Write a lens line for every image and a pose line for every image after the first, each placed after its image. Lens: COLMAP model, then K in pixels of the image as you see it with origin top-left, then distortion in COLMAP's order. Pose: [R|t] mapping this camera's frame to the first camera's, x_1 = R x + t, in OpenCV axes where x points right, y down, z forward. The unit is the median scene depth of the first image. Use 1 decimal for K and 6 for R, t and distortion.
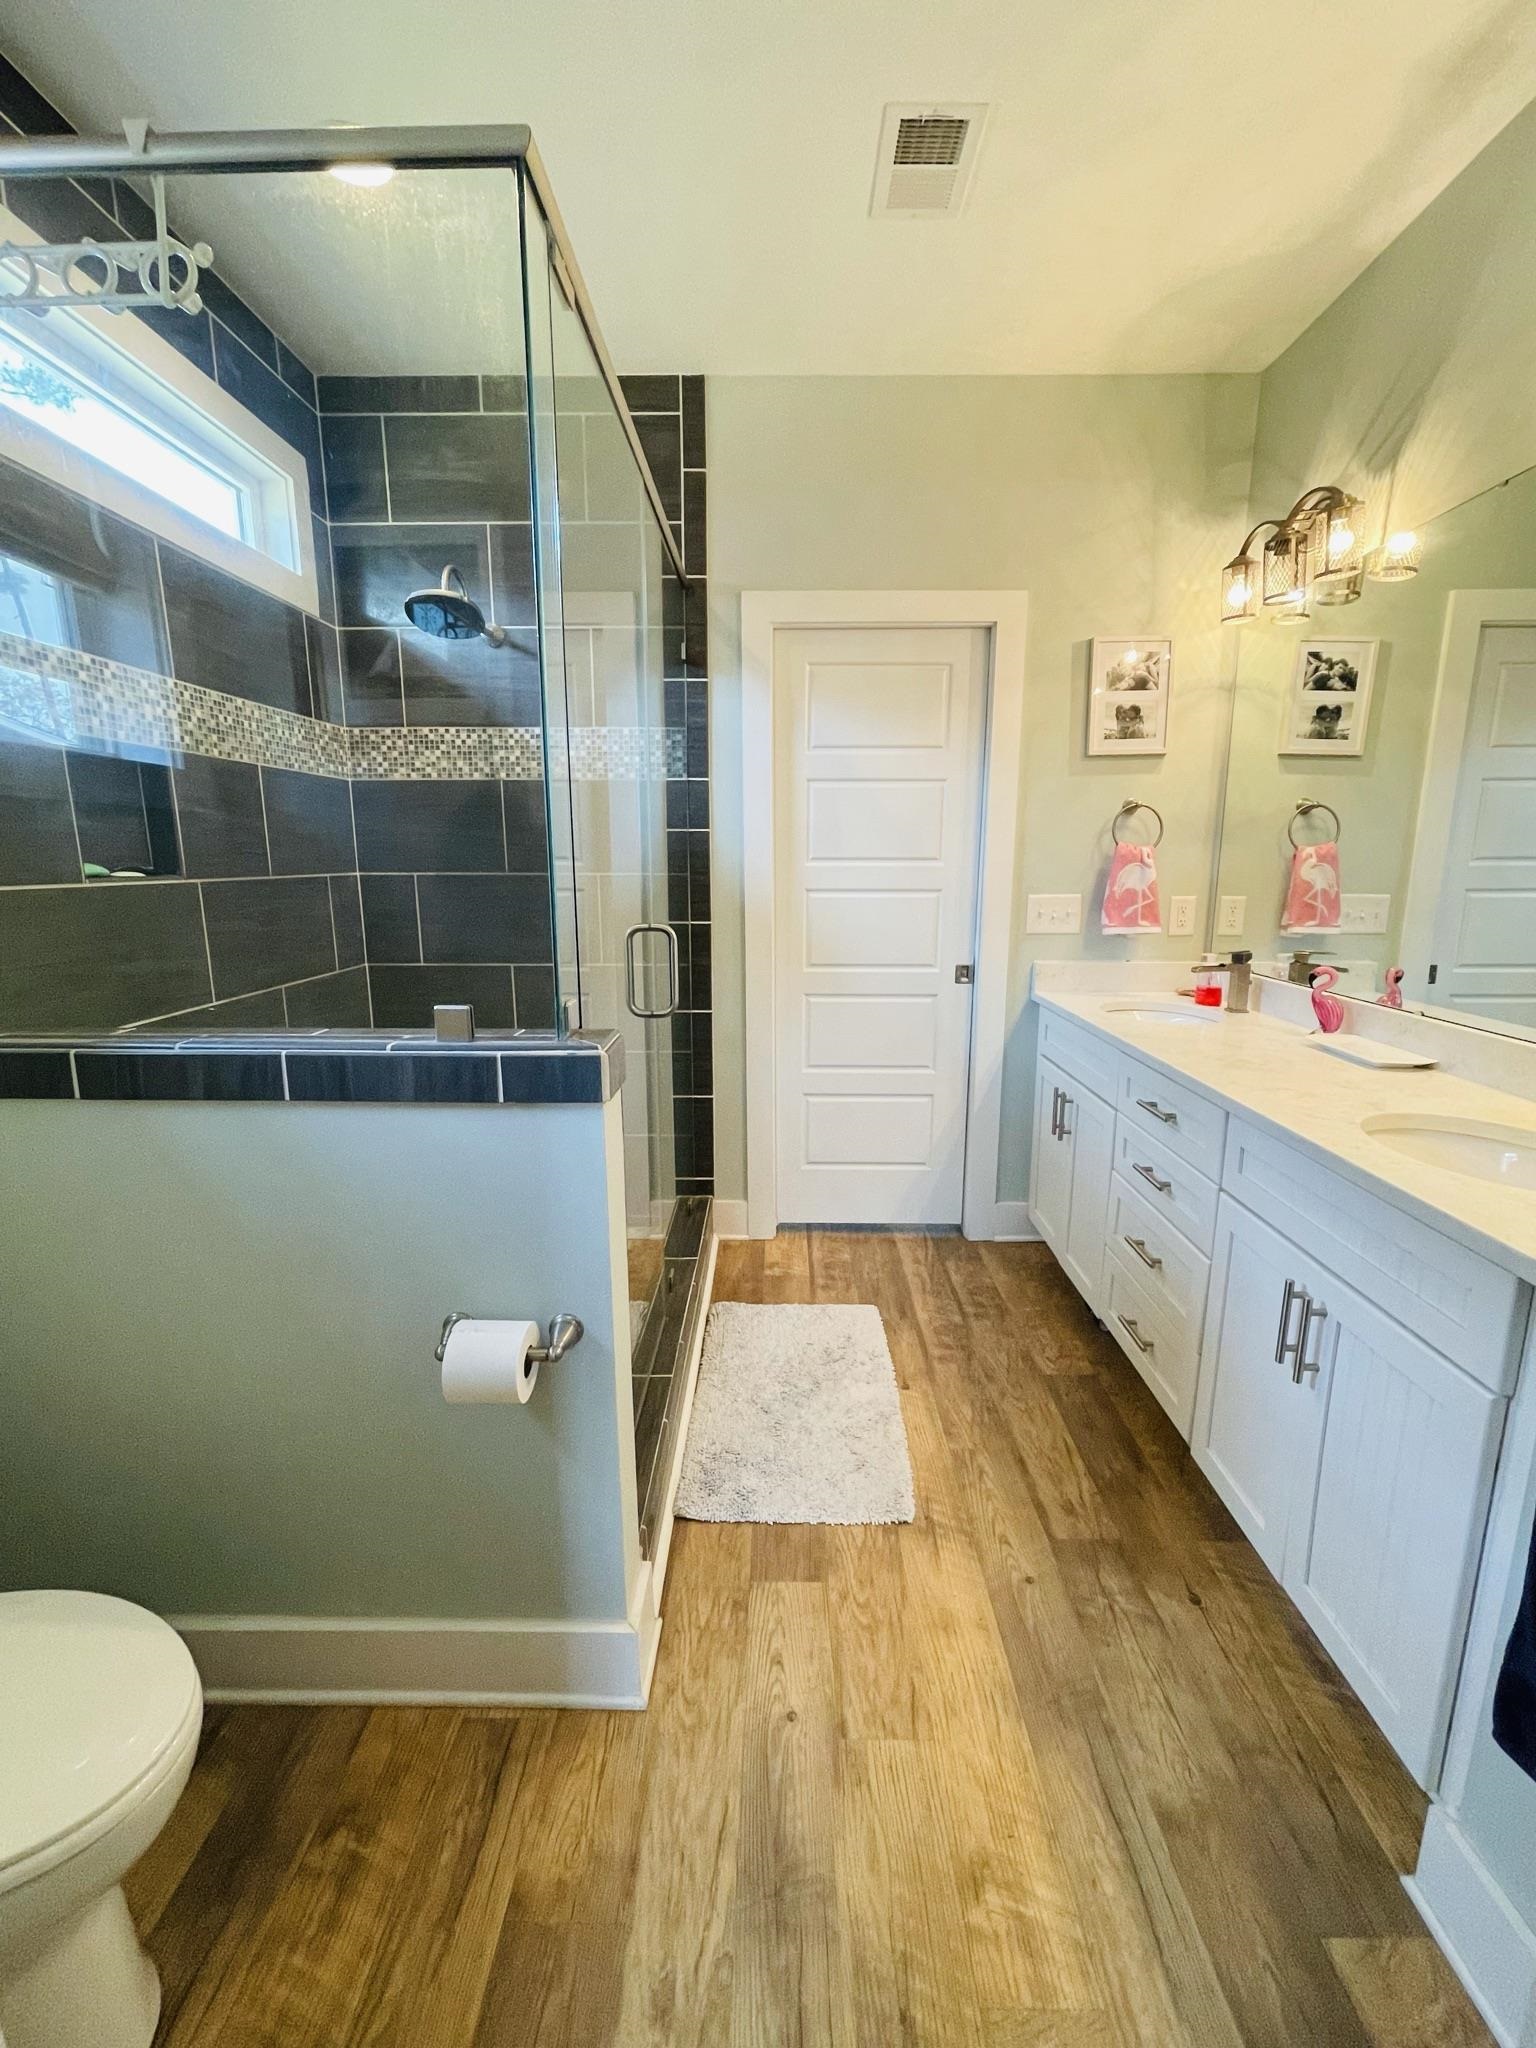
lens RADIAL K [[830.3, 0, 769.9], [0, 830.3, 1019.1], [0, 0, 1]] dist [-0.004187, -0.000030]
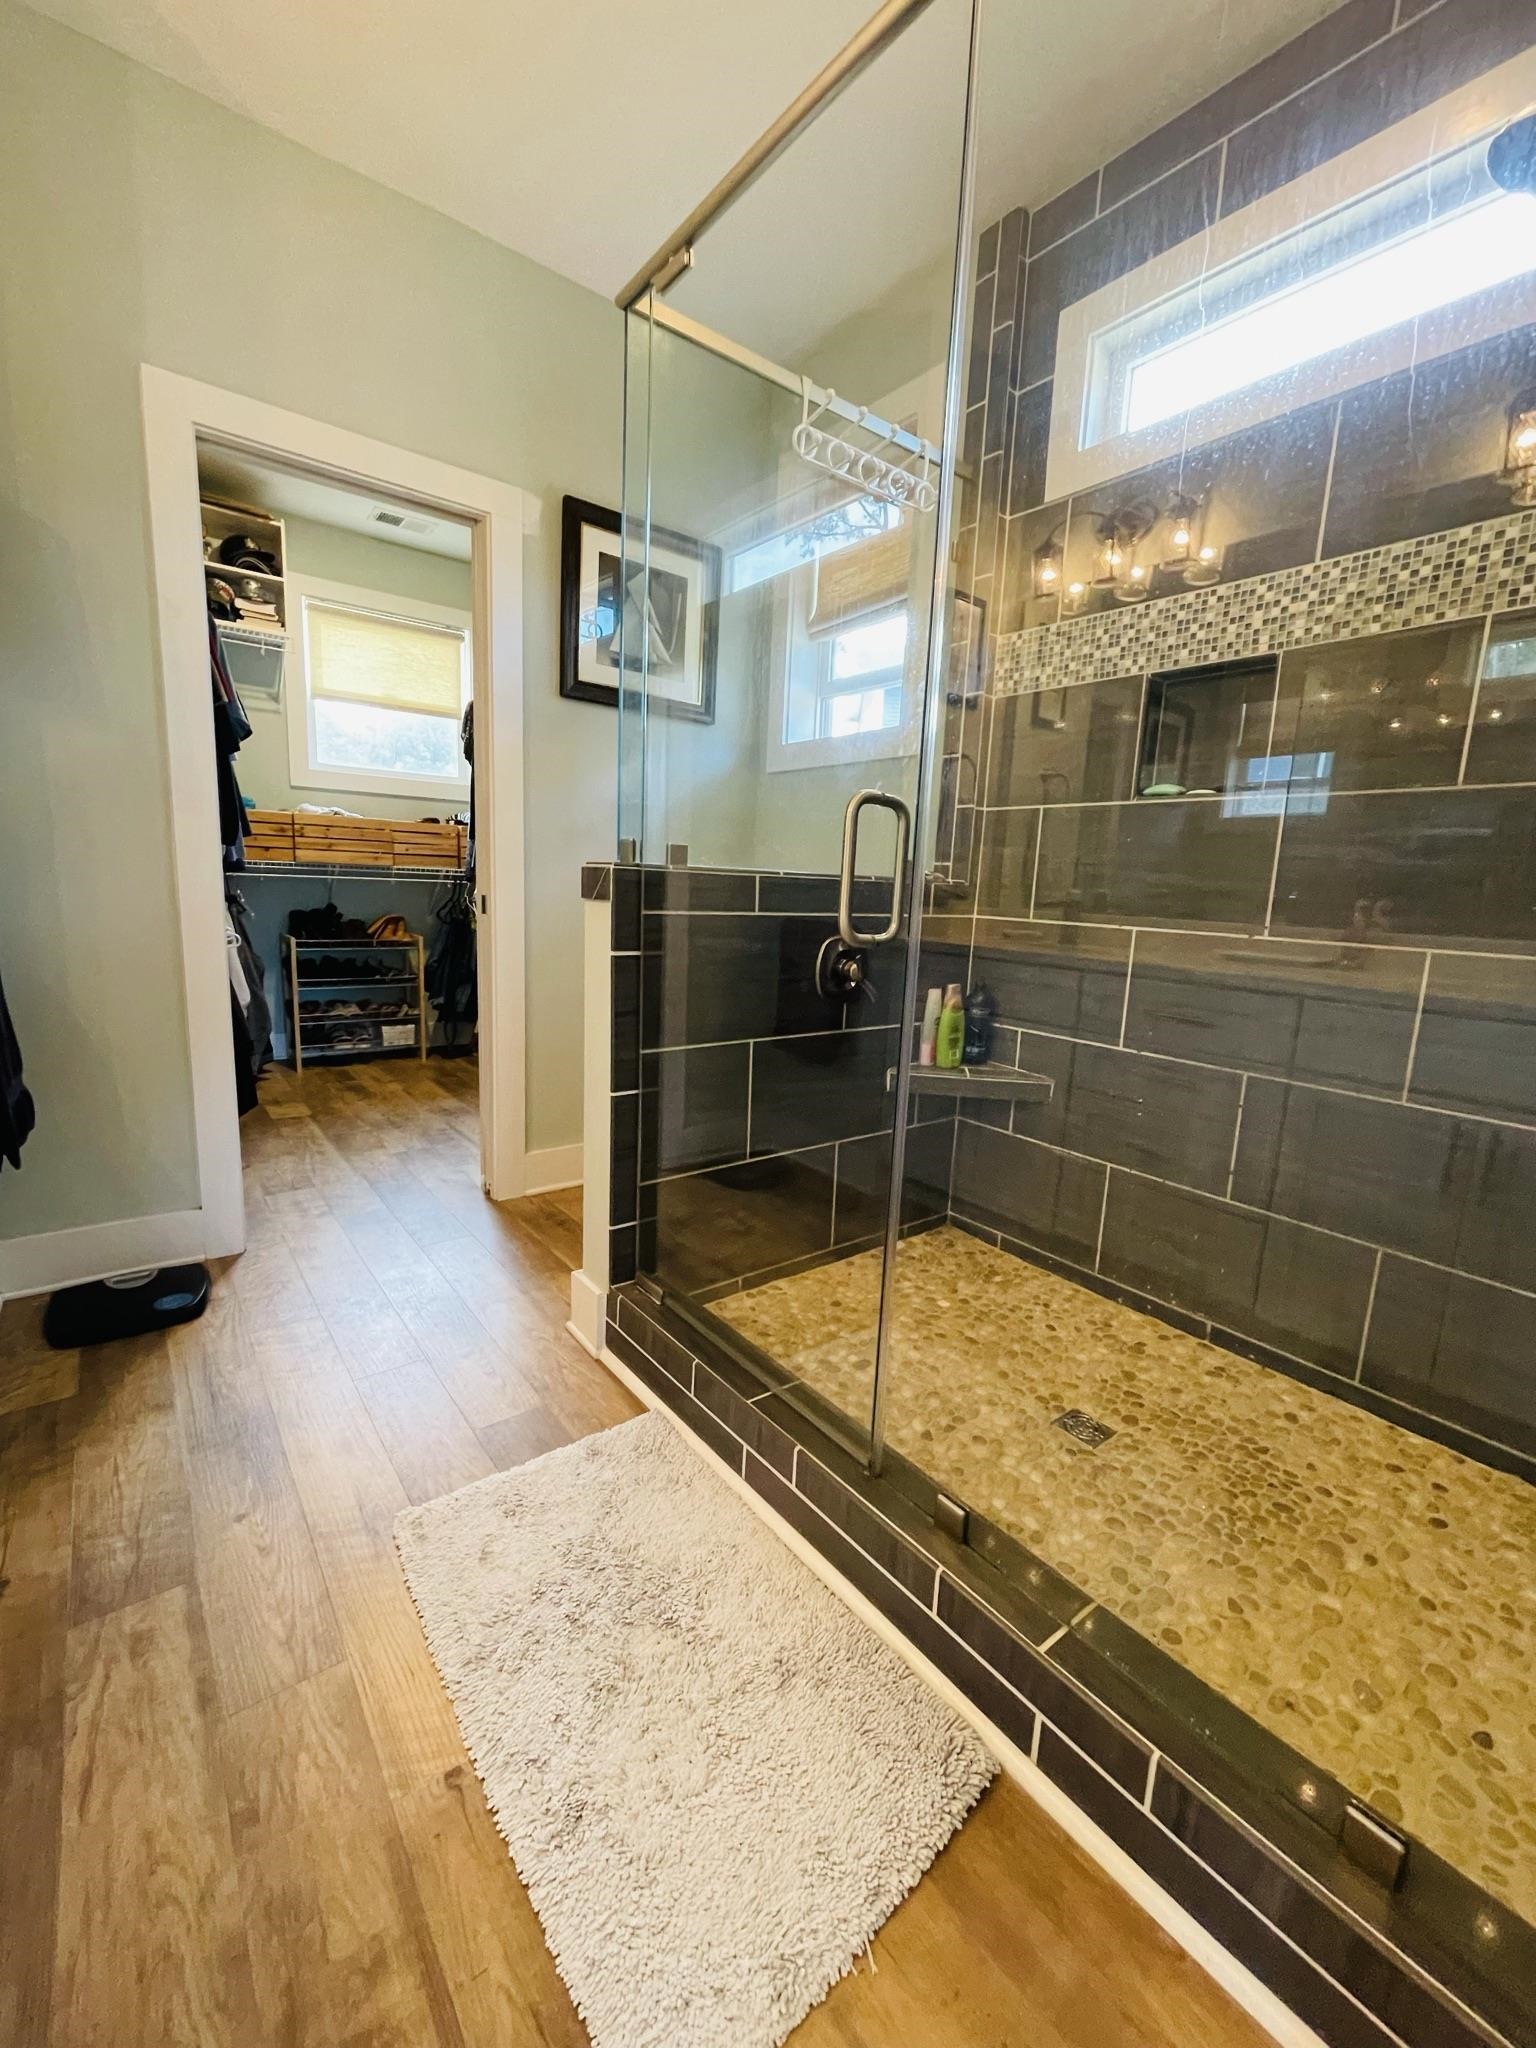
lens RADIAL K [[830.3, 0, 763.6], [0, 830.3, 1027.2], [0, 0, 1]] dist [-0.004187, -0.000030]
pose [[-0.773804, 0.073183, -0.629183, 0.299102], [-0.162253, 0.937263, 0.308564, -0.116286], [0.612292, 0.340855, -0.713384, 1.338975]]
